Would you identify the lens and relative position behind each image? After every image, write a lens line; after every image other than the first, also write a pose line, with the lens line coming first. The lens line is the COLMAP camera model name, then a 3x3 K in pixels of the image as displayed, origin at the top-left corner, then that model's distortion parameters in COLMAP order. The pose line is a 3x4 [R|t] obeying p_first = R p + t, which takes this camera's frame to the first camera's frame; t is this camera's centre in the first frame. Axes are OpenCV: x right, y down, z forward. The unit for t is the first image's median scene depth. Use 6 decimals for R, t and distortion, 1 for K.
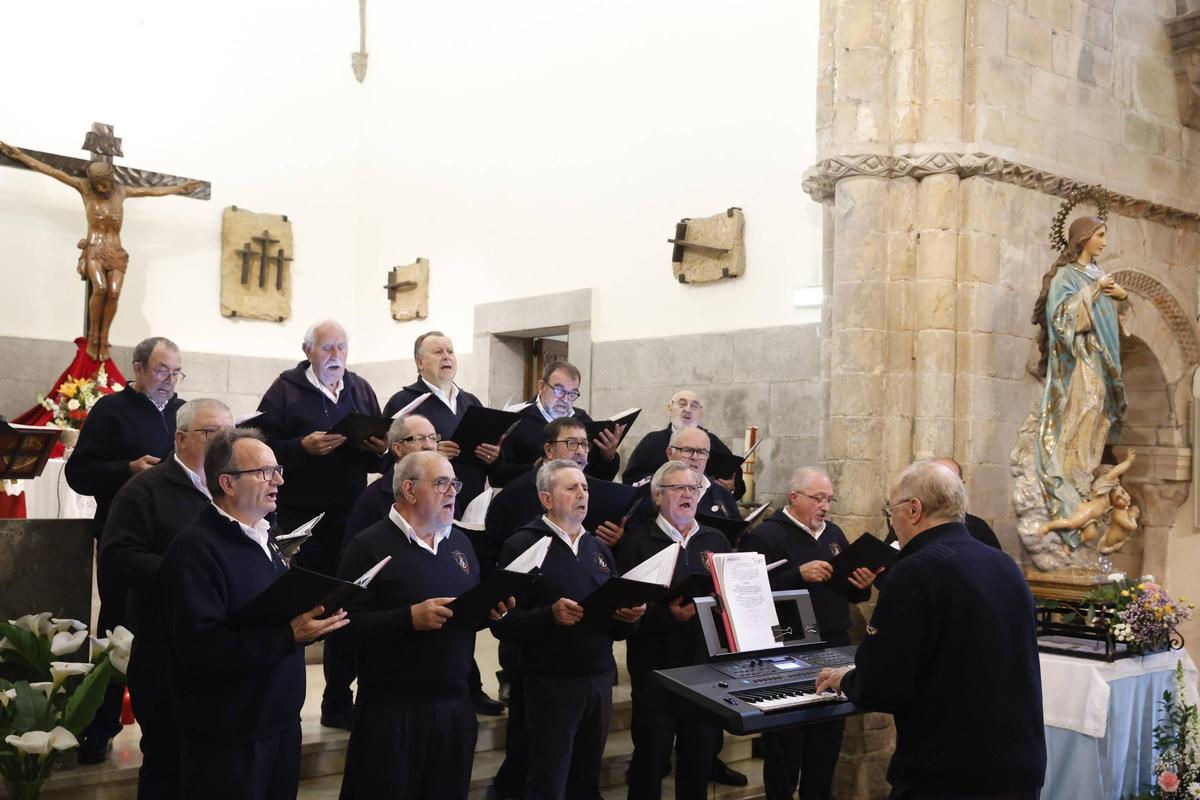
lens RADIAL K [[1196.8, 0, 599.1], [0, 1196.8, 426.7], [0, 0, 1]] dist [-0.016363, 0.109942]
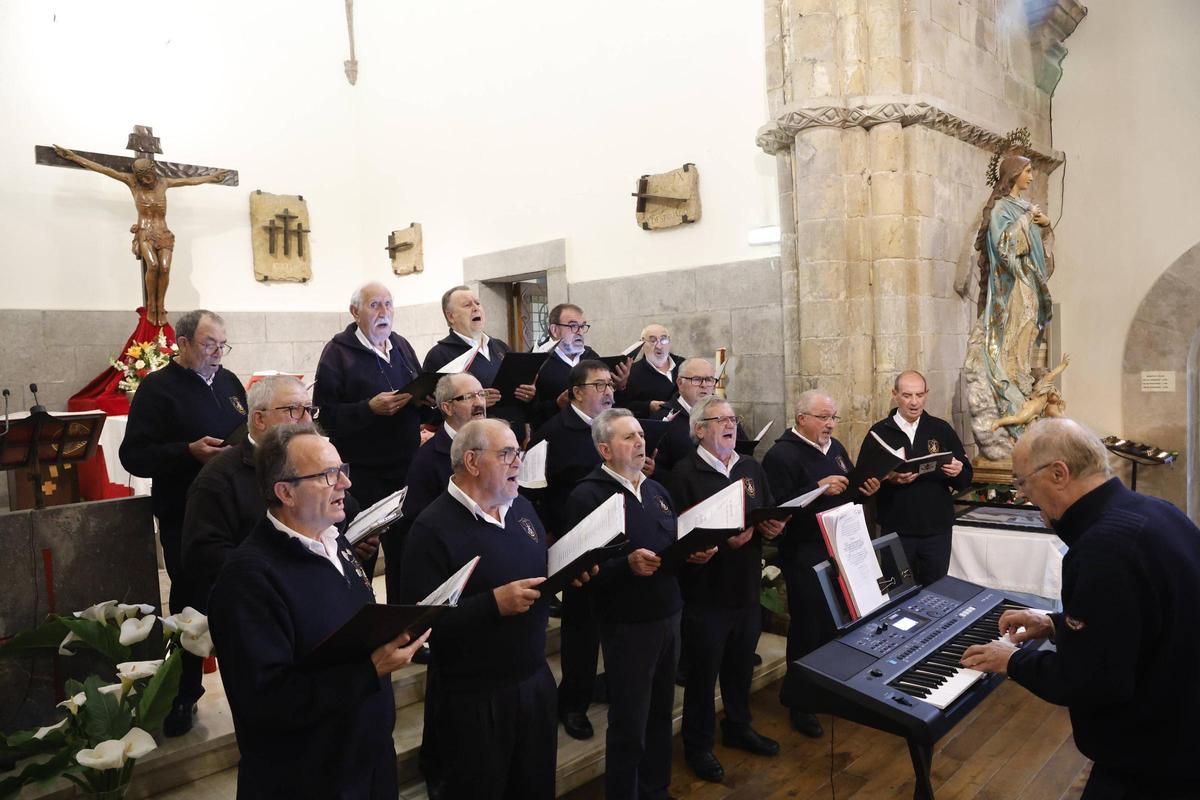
lens RADIAL K [[807.8, 0, 593.7], [0, 807.8, 407.2], [0, 0, 1]] dist [-0.110591, 0.084976]
pose [[0.993970, -0.071797, 0.082882, -0.055881], [0.064024, 0.993614, 0.092911, -0.019863], [-0.089023, -0.087045, 0.992219, 0.176358]]
